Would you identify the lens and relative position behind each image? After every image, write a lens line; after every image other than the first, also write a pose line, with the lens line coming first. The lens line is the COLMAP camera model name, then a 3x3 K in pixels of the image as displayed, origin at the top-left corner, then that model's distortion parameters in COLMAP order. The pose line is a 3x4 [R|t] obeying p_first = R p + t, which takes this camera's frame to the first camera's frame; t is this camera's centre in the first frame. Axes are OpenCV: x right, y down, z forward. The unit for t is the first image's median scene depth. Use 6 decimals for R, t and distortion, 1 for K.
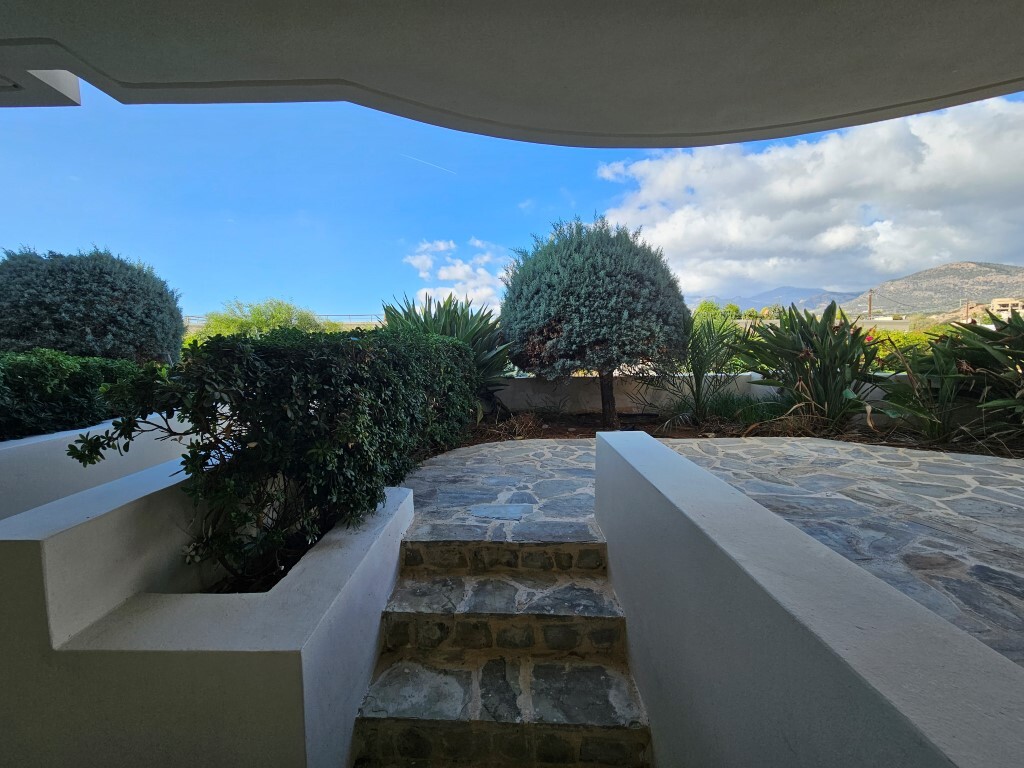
lens RADIAL K [[421.8, 0, 504.9], [0, 421.8, 380.4], [0, 0, 1]] dist [-0.002037, 0.000285]
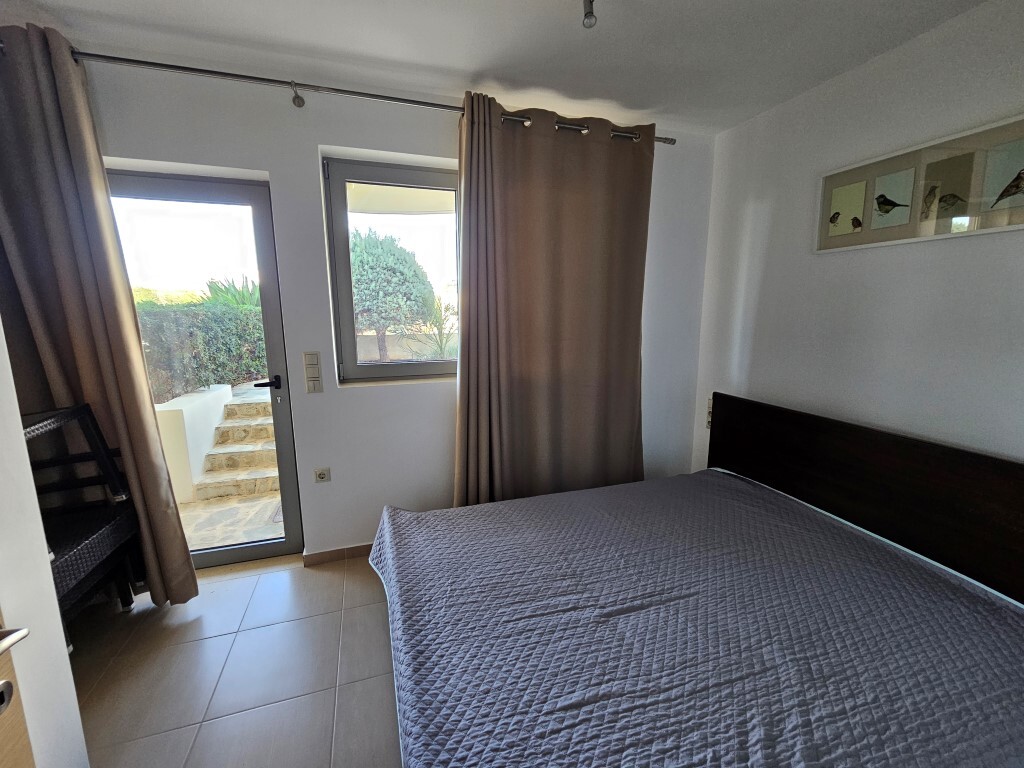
lens RADIAL K [[421.8, 0, 504.9], [0, 421.8, 380.4], [0, 0, 1]] dist [-0.002037, 0.000285]
pose [[0.947739, -0.042980, 0.316137, 0.164652], [0.020325, 0.997005, 0.074615, 0.051044], [-0.318397, -0.064290, 0.945775, -0.559006]]
